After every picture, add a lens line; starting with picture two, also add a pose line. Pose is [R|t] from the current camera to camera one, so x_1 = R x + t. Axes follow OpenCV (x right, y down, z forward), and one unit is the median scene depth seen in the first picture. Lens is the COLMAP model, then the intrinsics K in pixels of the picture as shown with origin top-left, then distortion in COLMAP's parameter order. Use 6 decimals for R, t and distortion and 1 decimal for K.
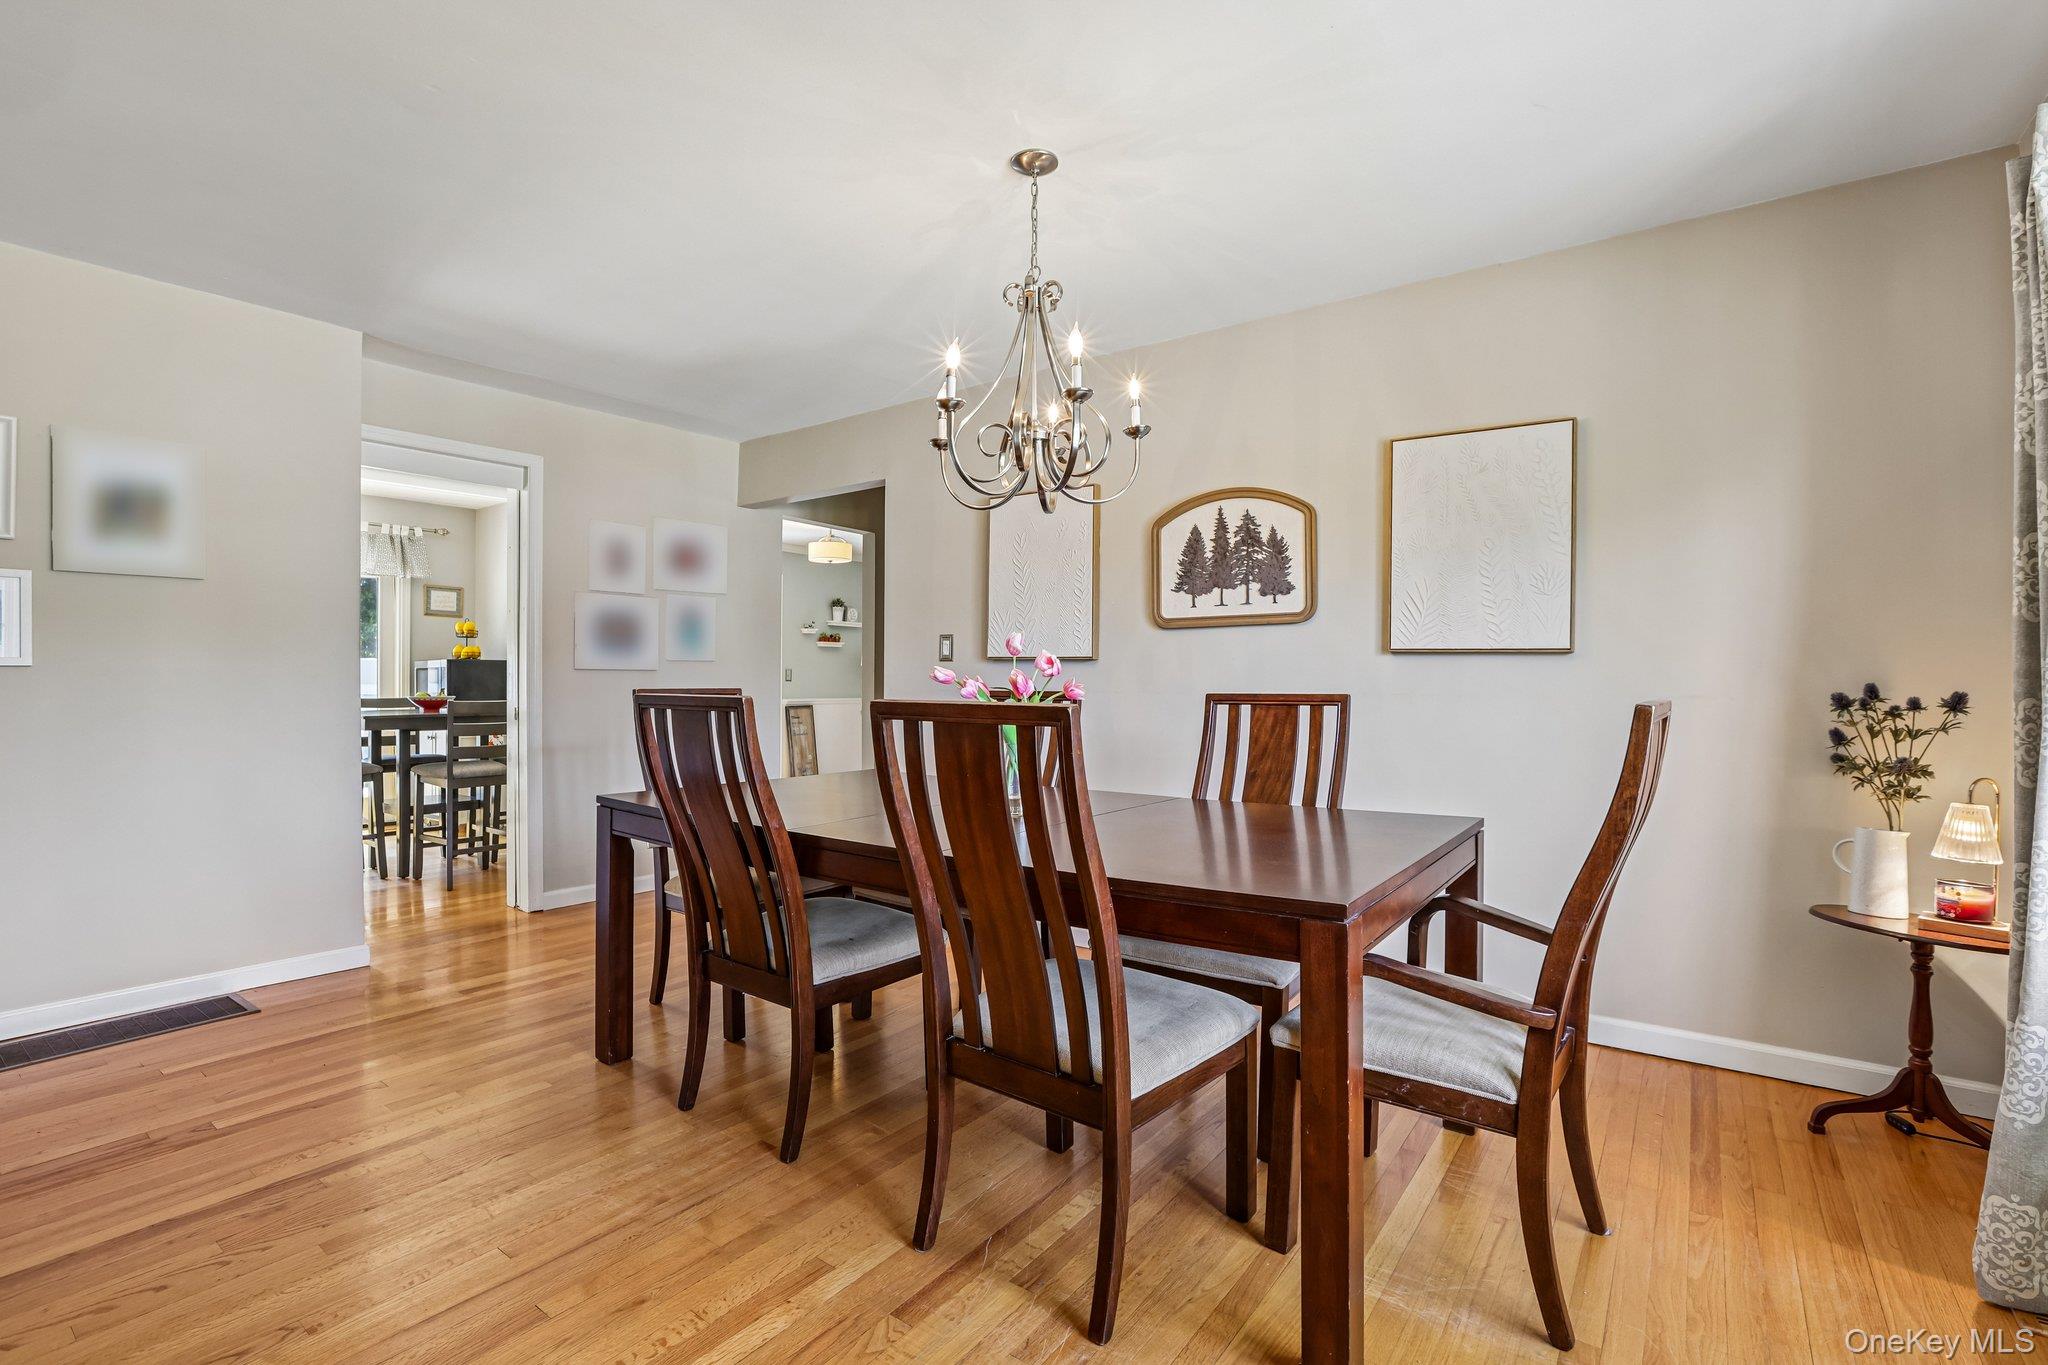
lens RADIAL K [[956.9, 0, 1022.8], [0, 956.9, 660.8], [0, 0, 1]] dist [-0.066597, 0.029958]
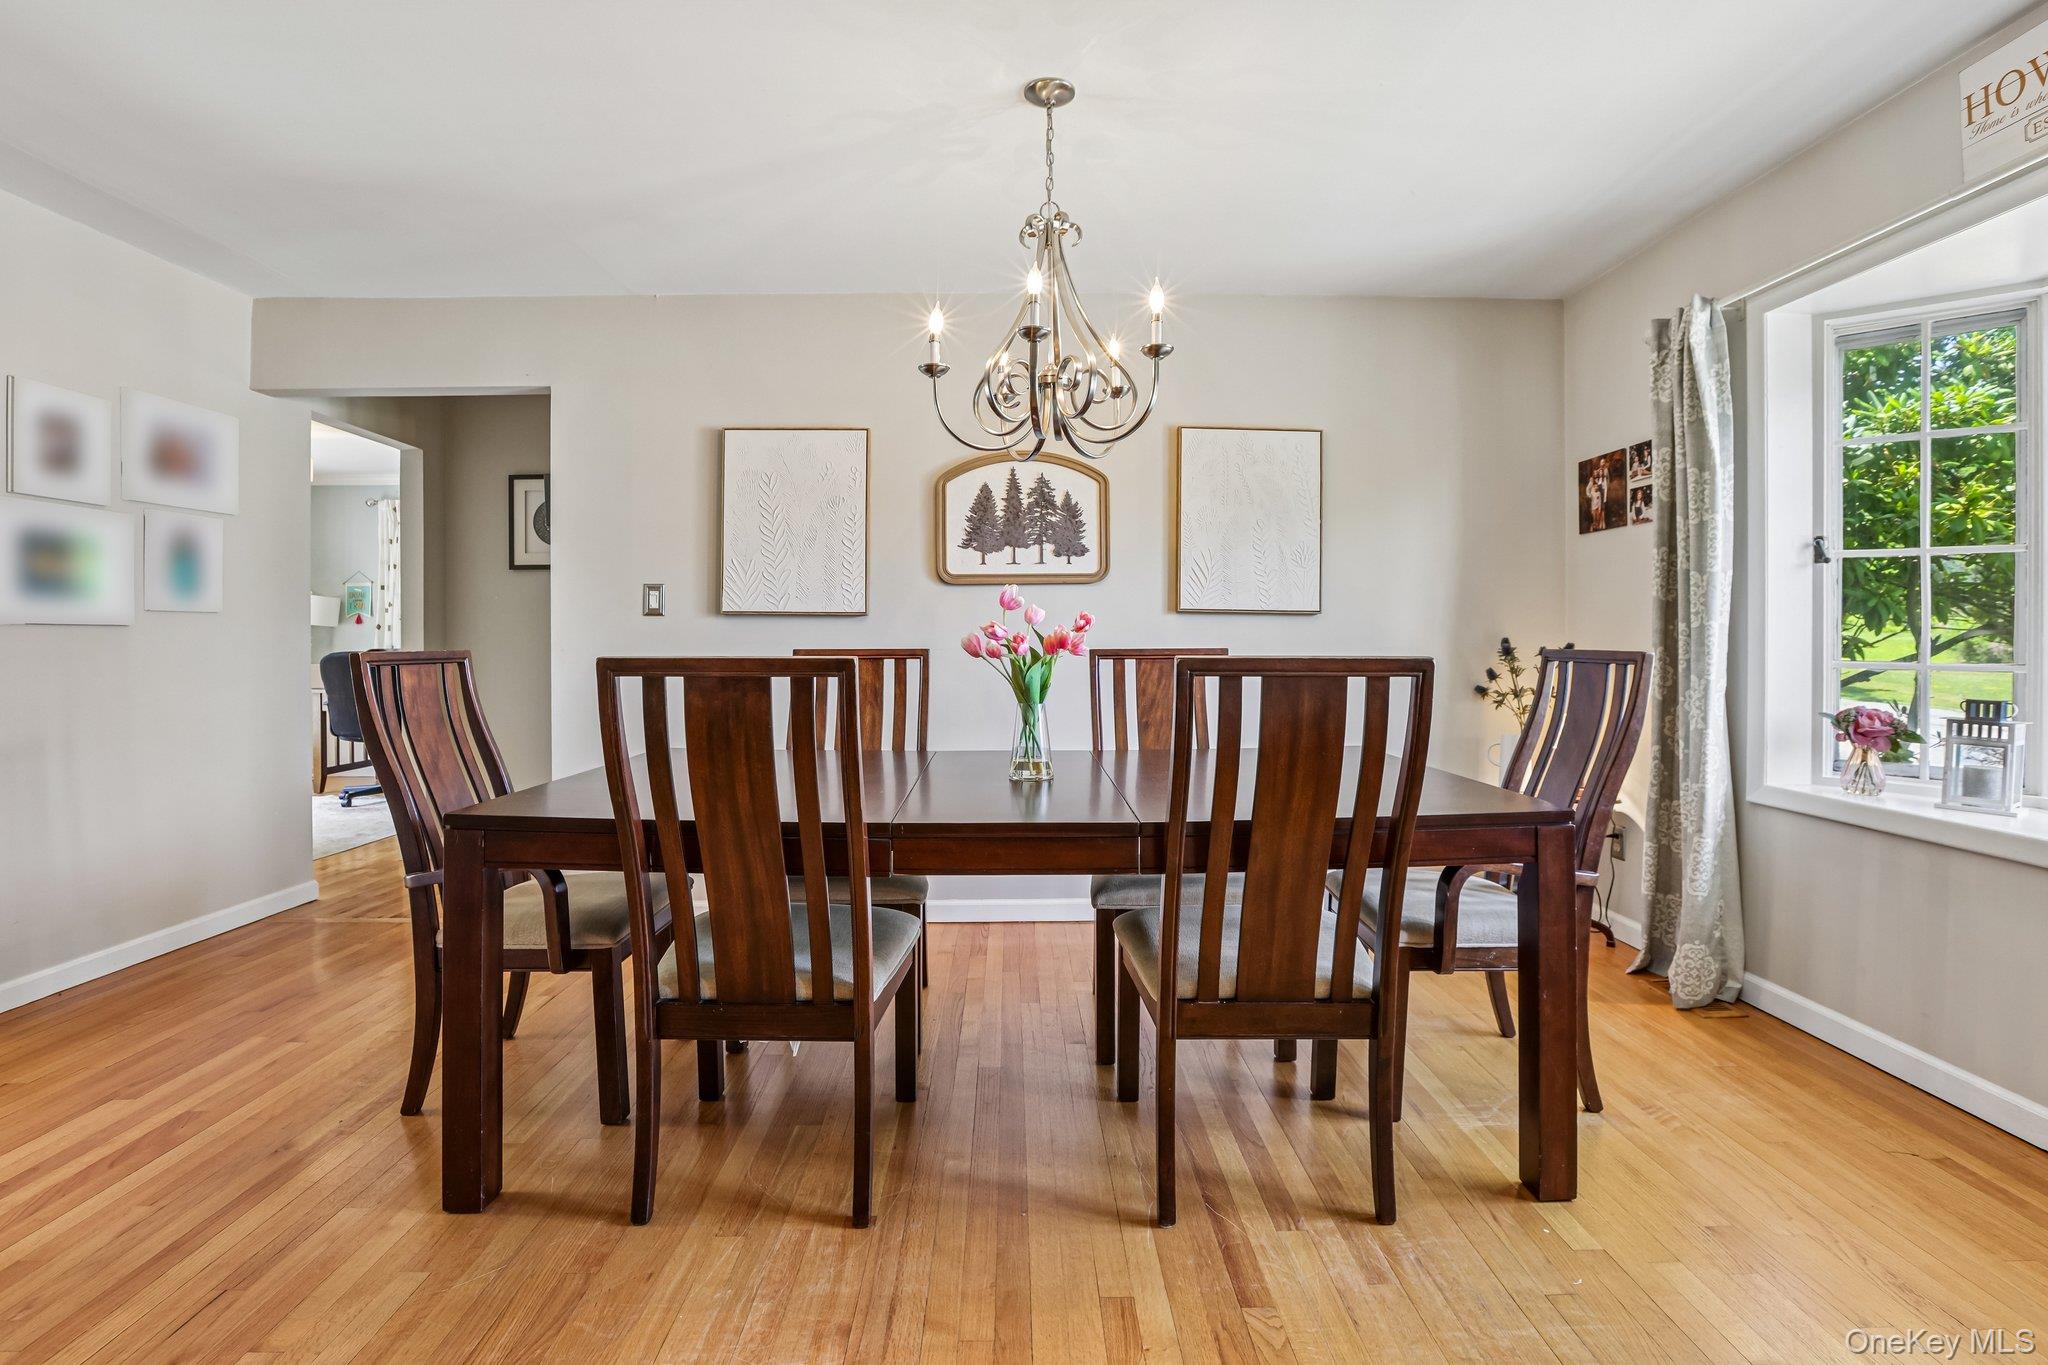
lens RADIAL K [[943.1, 0, 1019.6], [0, 943.1, 636.6], [0, 0, 1]] dist [-0.056126, 0.027754]
pose [[0.792524, -0.005485, 0.609817, -0.413292], [-0.008482, 0.999764, 0.020014, 0.000292], [-0.609782, -0.021034, 0.792290, 0.189778]]
